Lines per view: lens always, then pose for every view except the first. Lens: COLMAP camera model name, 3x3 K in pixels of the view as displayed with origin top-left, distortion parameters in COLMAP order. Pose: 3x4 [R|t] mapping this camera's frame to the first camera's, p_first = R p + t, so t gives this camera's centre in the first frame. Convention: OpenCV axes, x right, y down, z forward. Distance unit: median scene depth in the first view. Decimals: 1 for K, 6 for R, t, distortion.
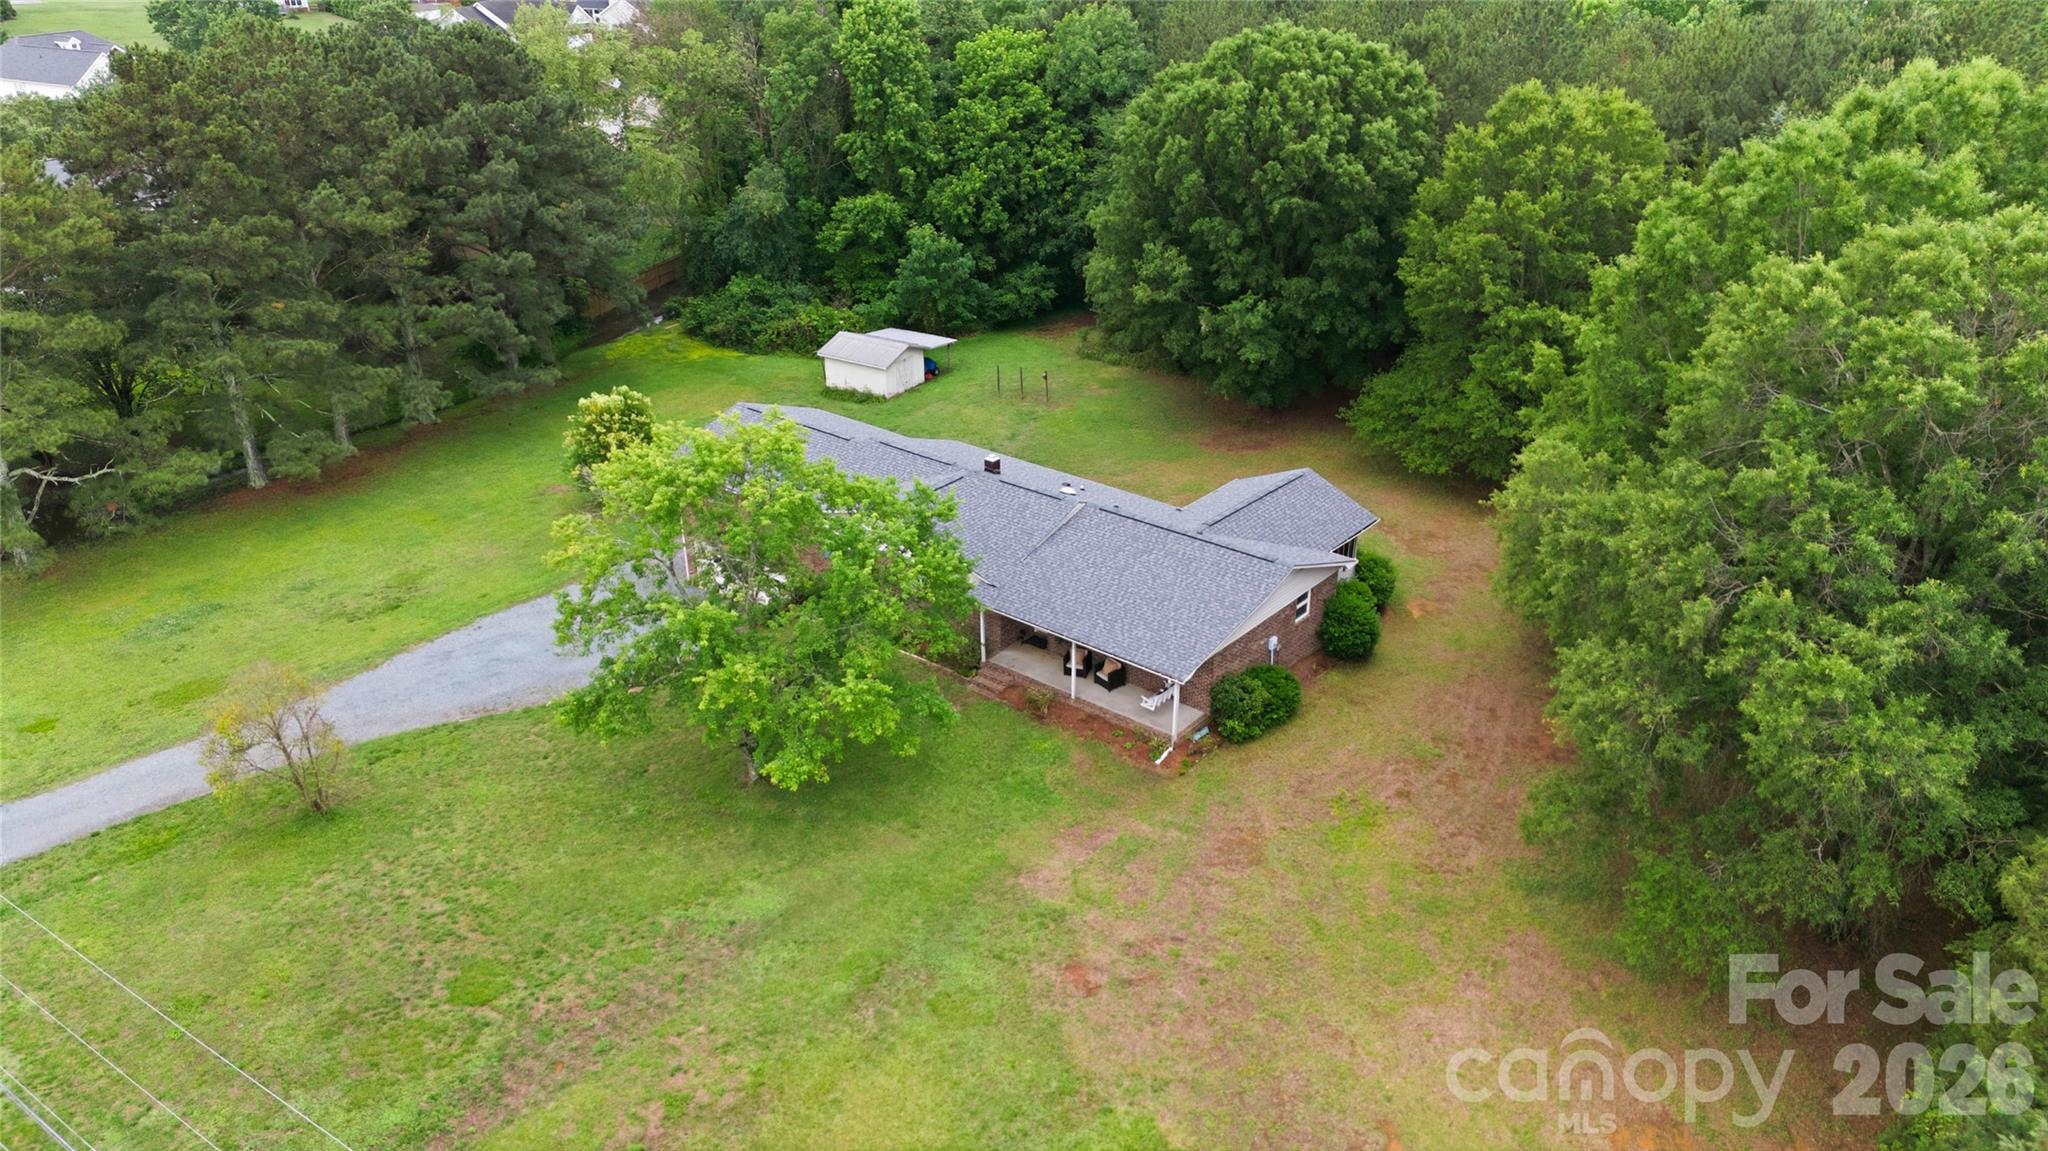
lens RADIAL K [[1491.4, 0, 1024.0], [0, 1491.4, 575.5], [0, 0, 1]] dist [0.064142, -0.085165]
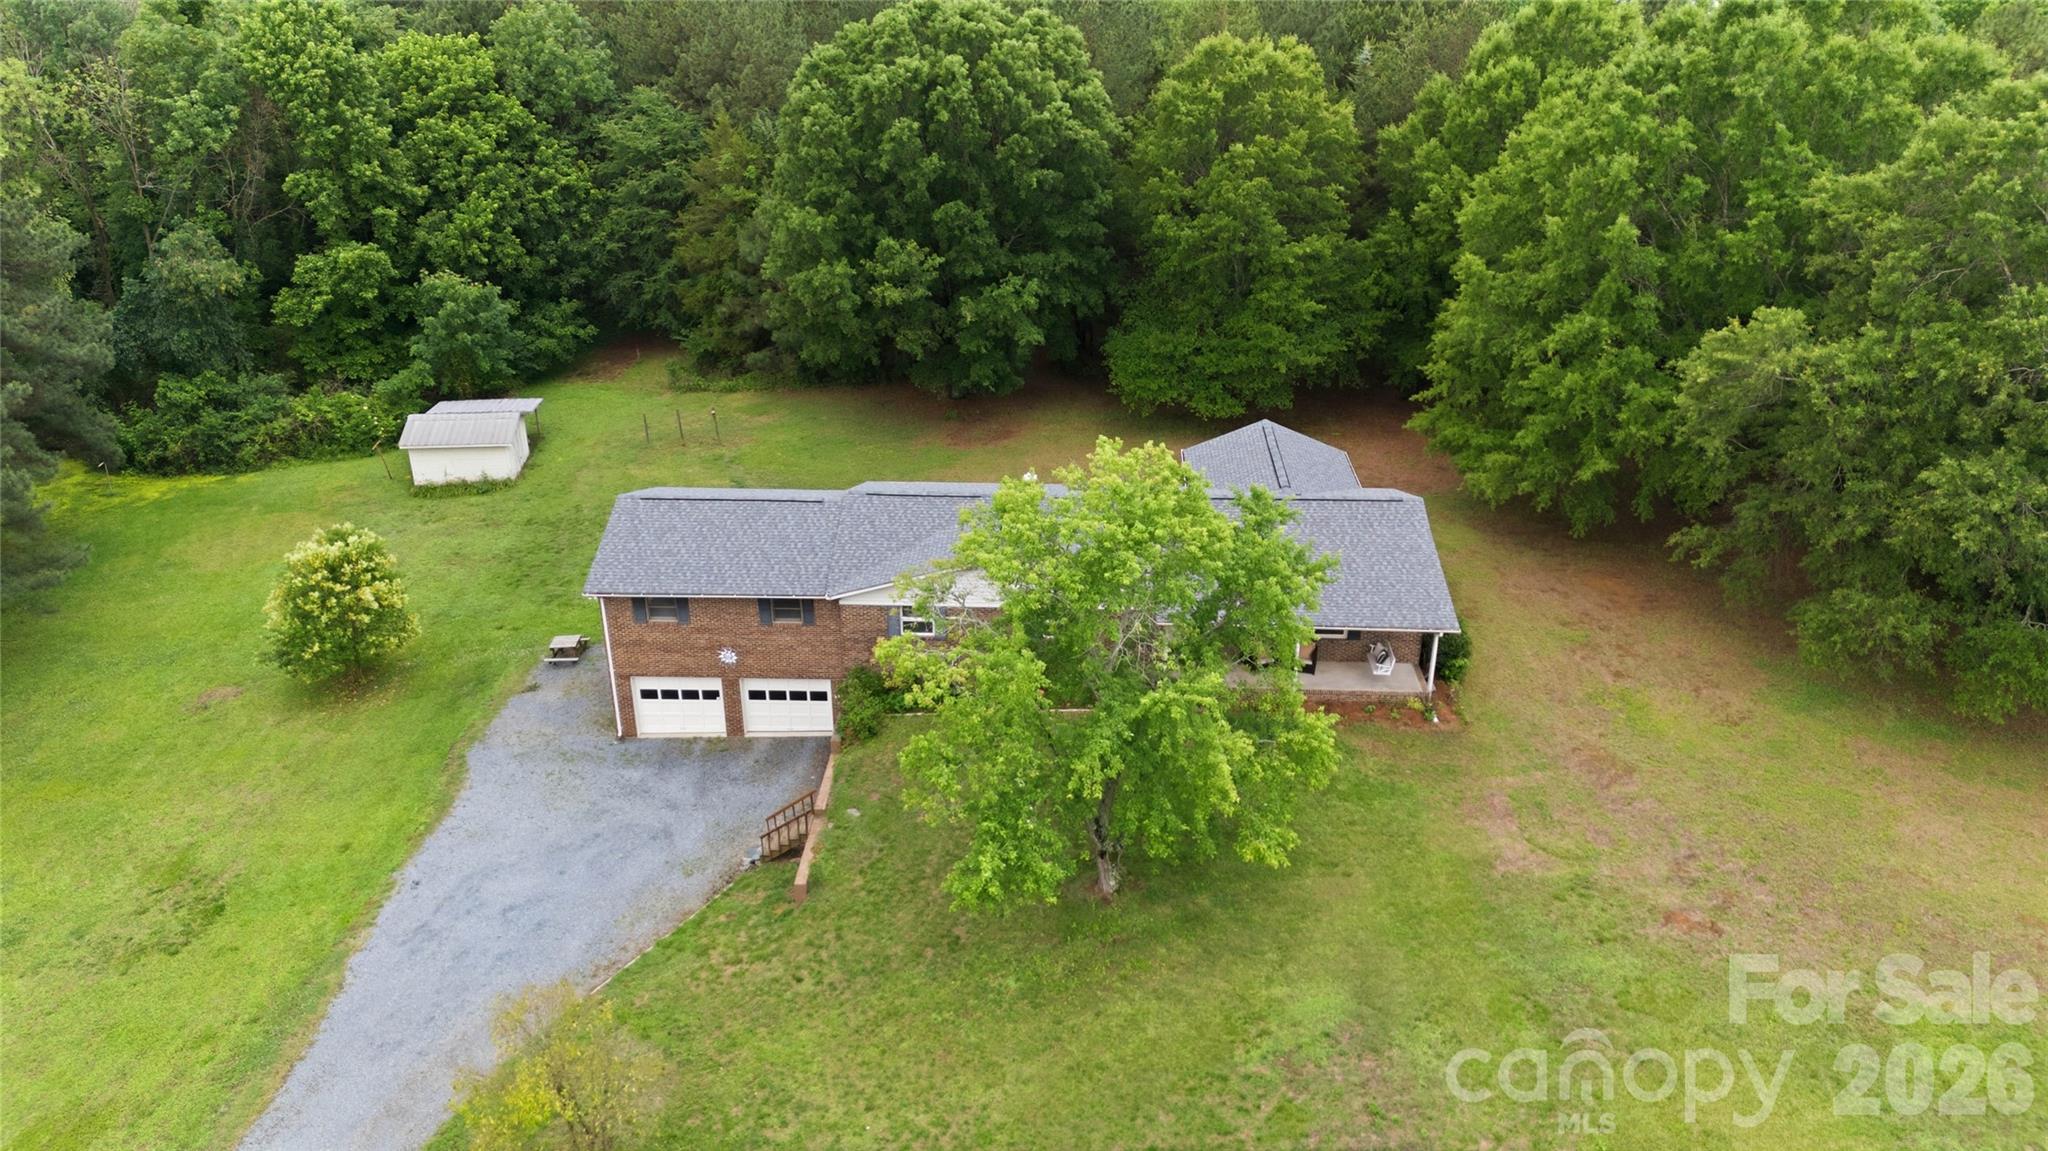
lens RADIAL K [[1491.4, 0, 1024.0], [0, 1491.4, 575.5], [0, 0, 1]] dist [0.064142, -0.085165]
pose [[0.799037, -0.256788, 0.543691, -0.296025], [0.261060, 0.962706, 0.071024, -0.048920], [-0.541653, 0.085185, 0.836275, 0.150745]]
